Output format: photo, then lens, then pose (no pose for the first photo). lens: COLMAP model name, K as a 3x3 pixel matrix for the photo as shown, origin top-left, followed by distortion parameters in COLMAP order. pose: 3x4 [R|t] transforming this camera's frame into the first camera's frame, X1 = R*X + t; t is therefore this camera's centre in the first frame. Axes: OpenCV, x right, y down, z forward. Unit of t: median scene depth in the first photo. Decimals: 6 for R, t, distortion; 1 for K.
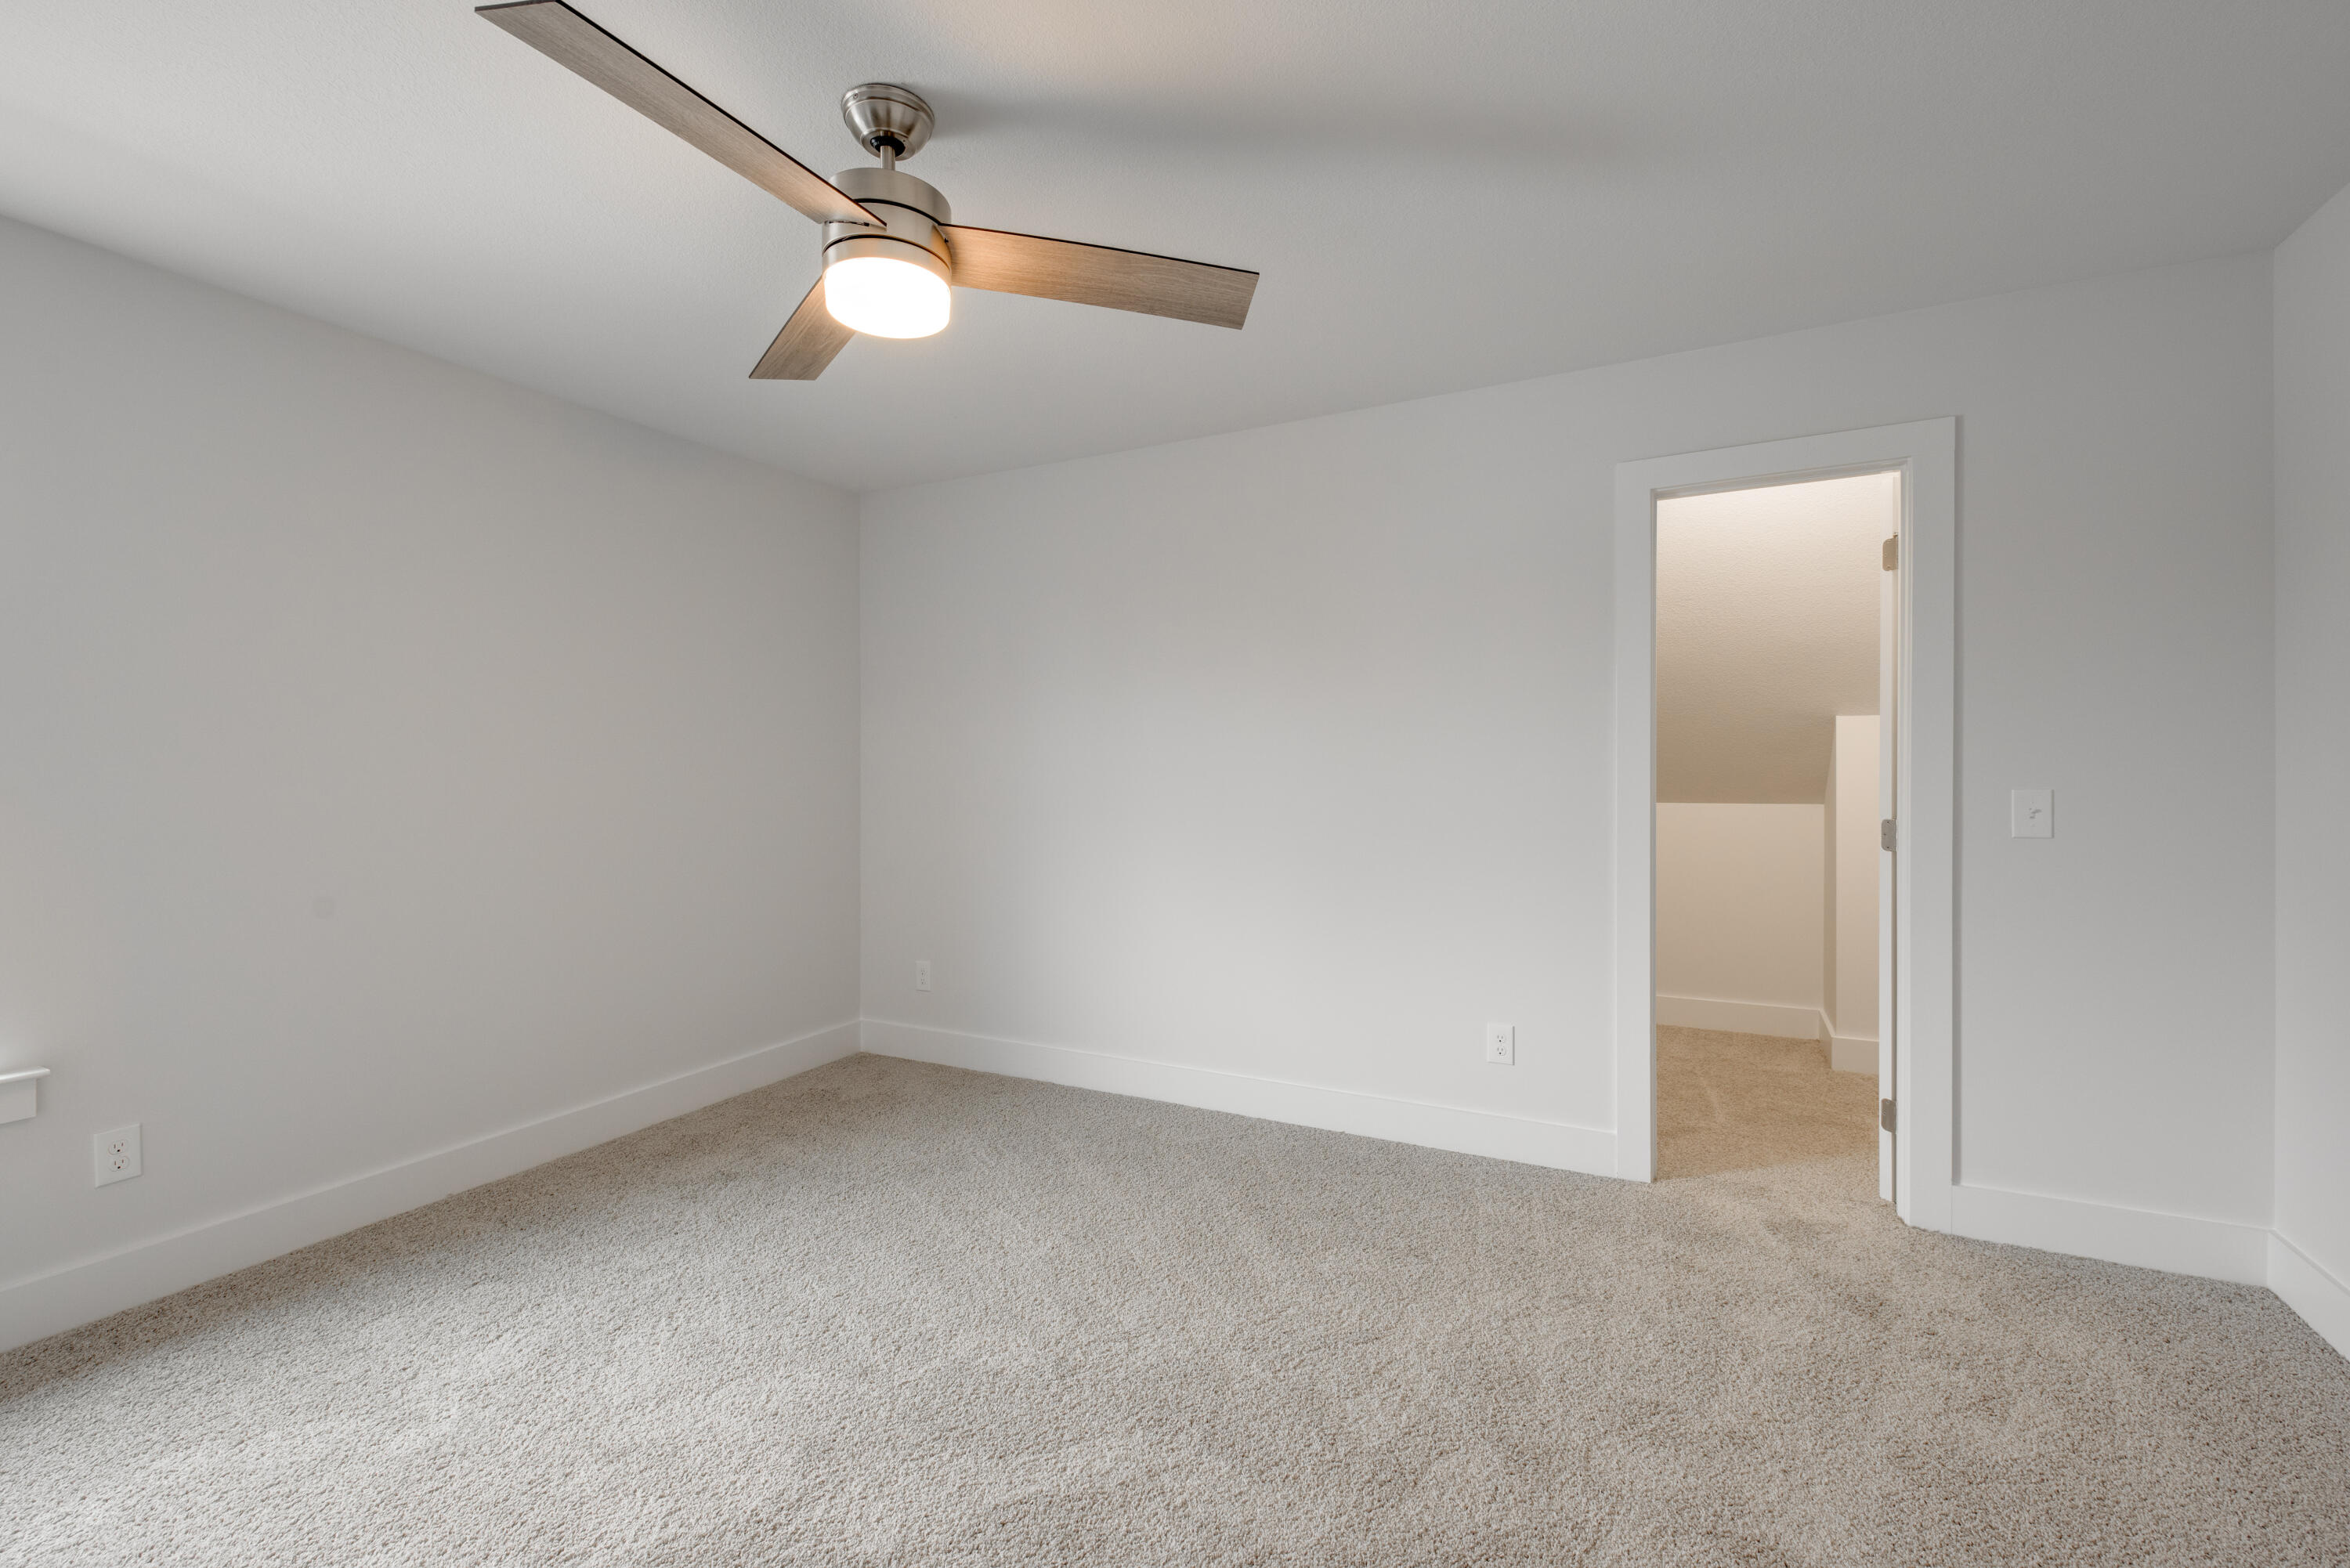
lens RADIAL K [[1013.7, 0, 1177.2], [0, 1013.7, 777.2], [0, 0, 1]] dist [0.024907, -0.010525]
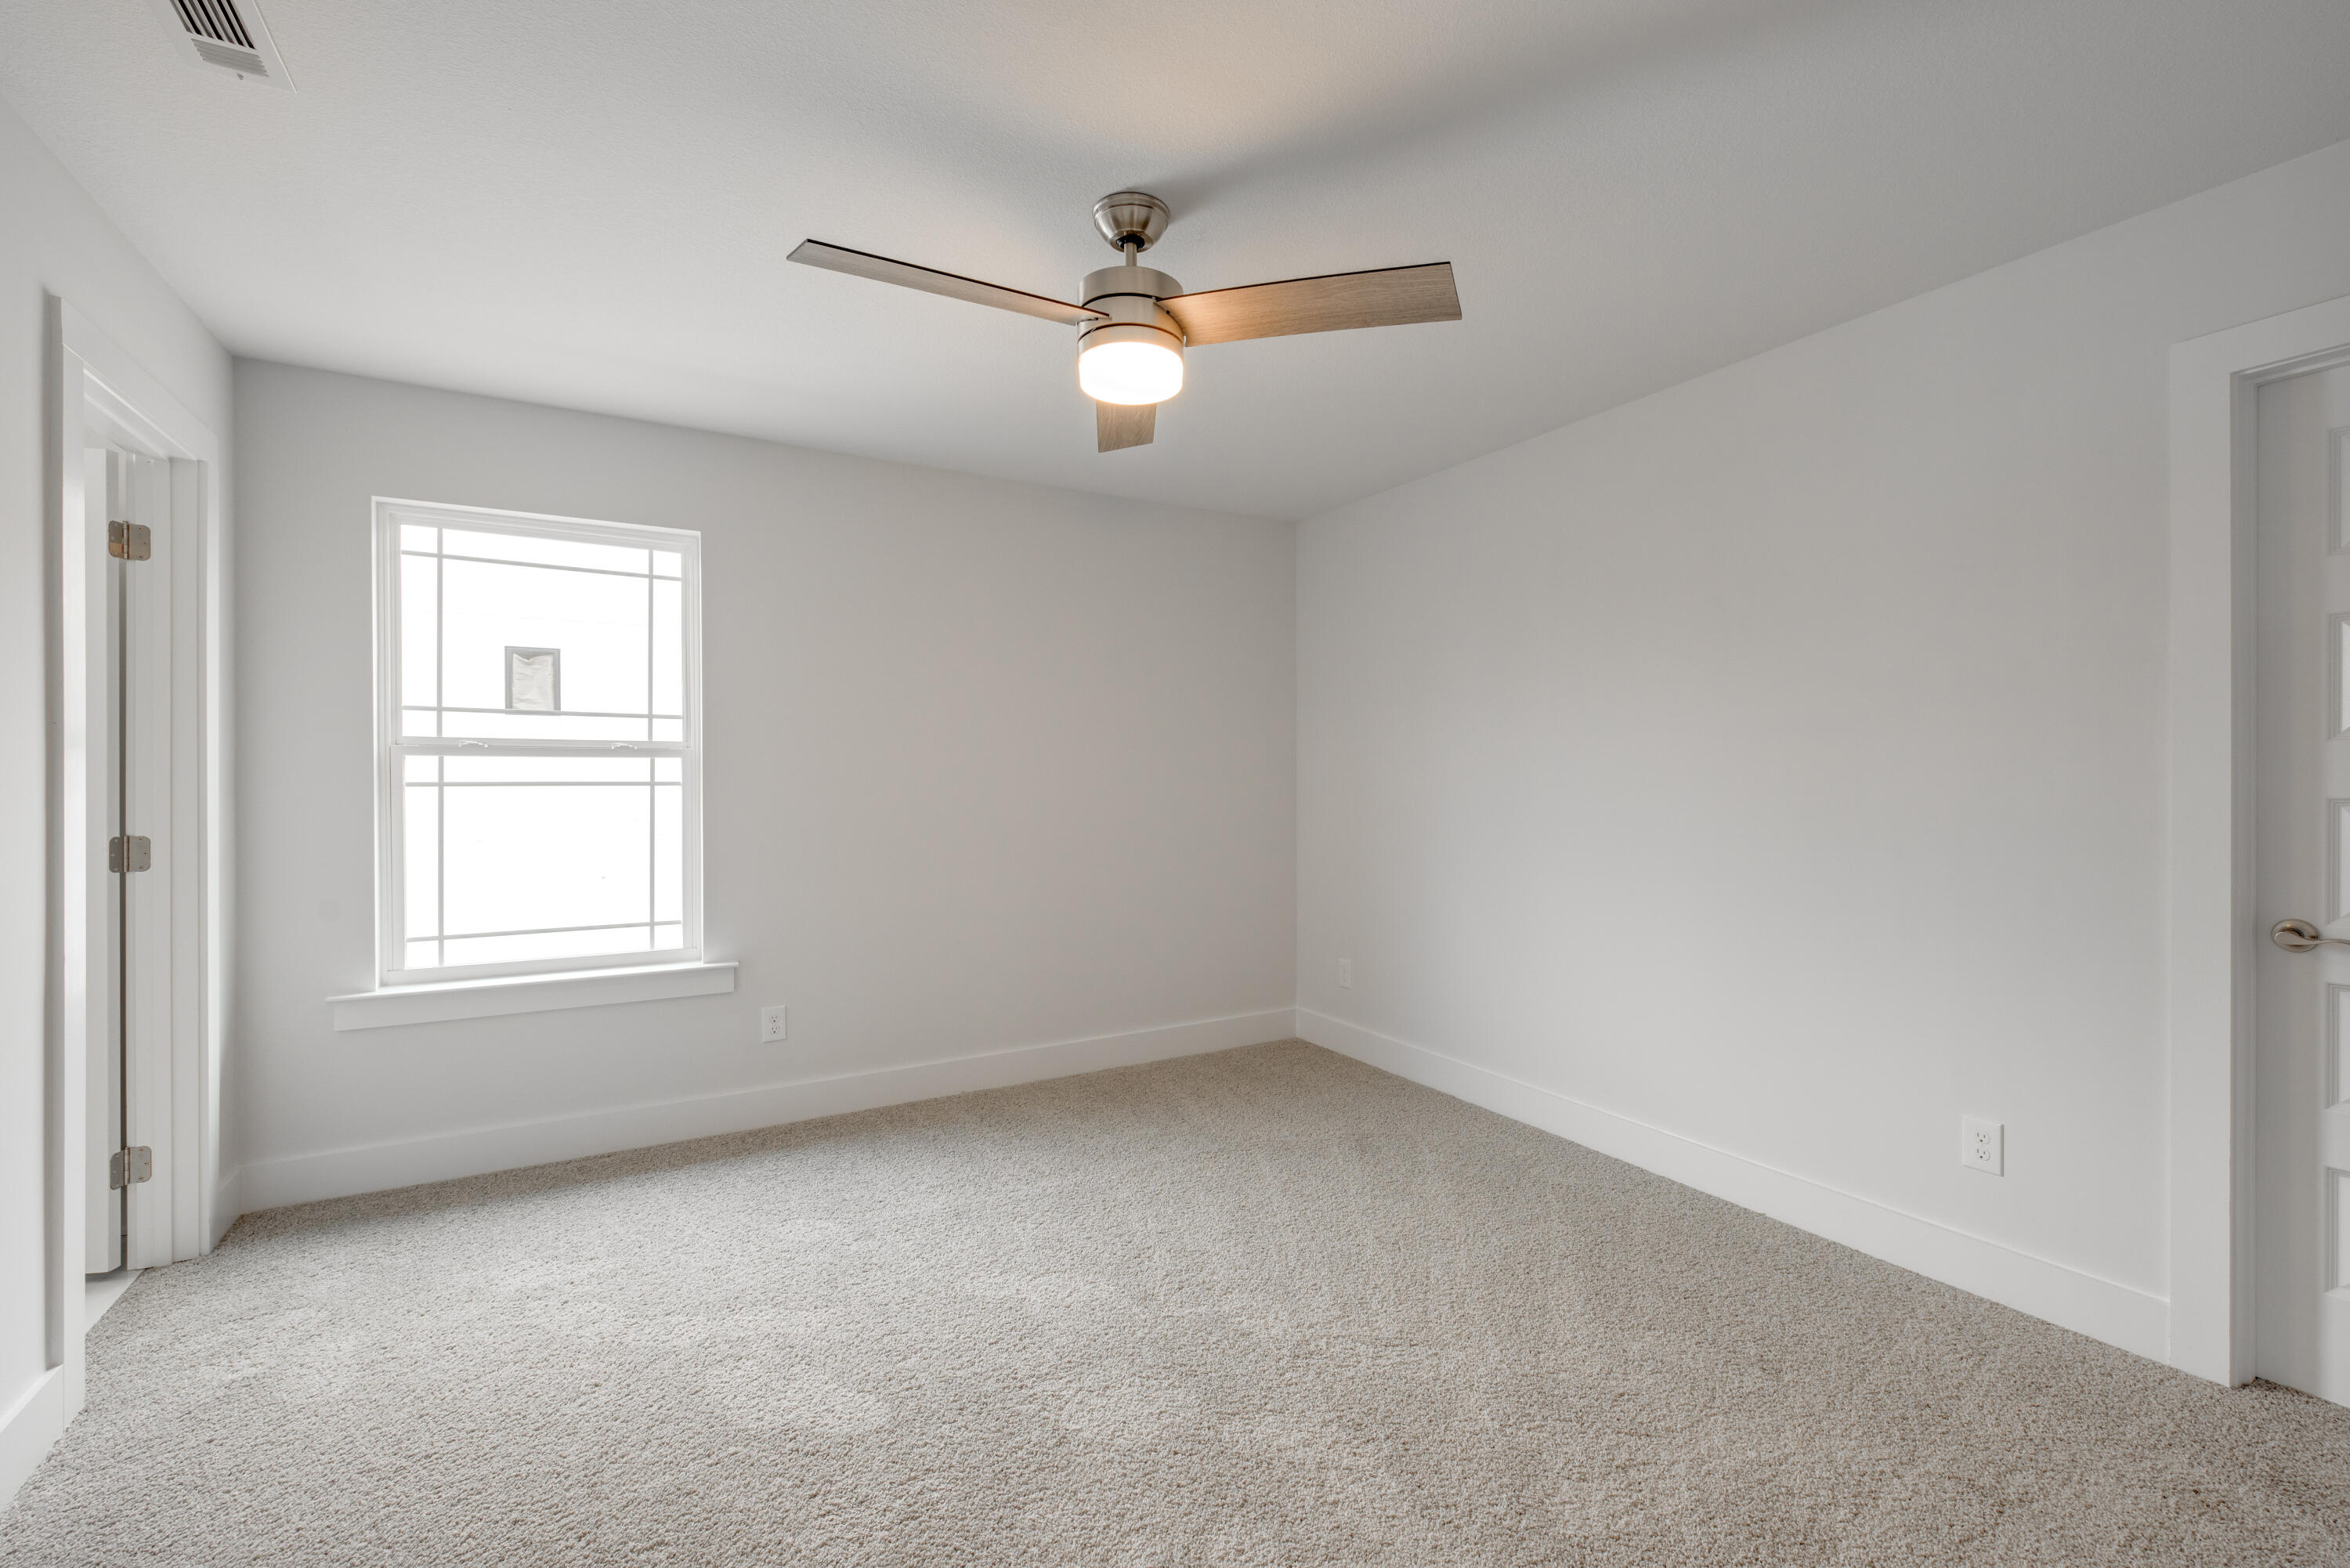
lens RADIAL K [[1012.5, 0, 1175.0], [0, 1012.5, 784.0], [0, 0, 1]] dist [0.028017, -0.011219]
pose [[0.838059, 0.009408, -0.545499, 0.321715], [-0.009259, 0.999953, 0.003022, -0.003607], [0.545501, 0.002518, 0.838106, 0.046157]]
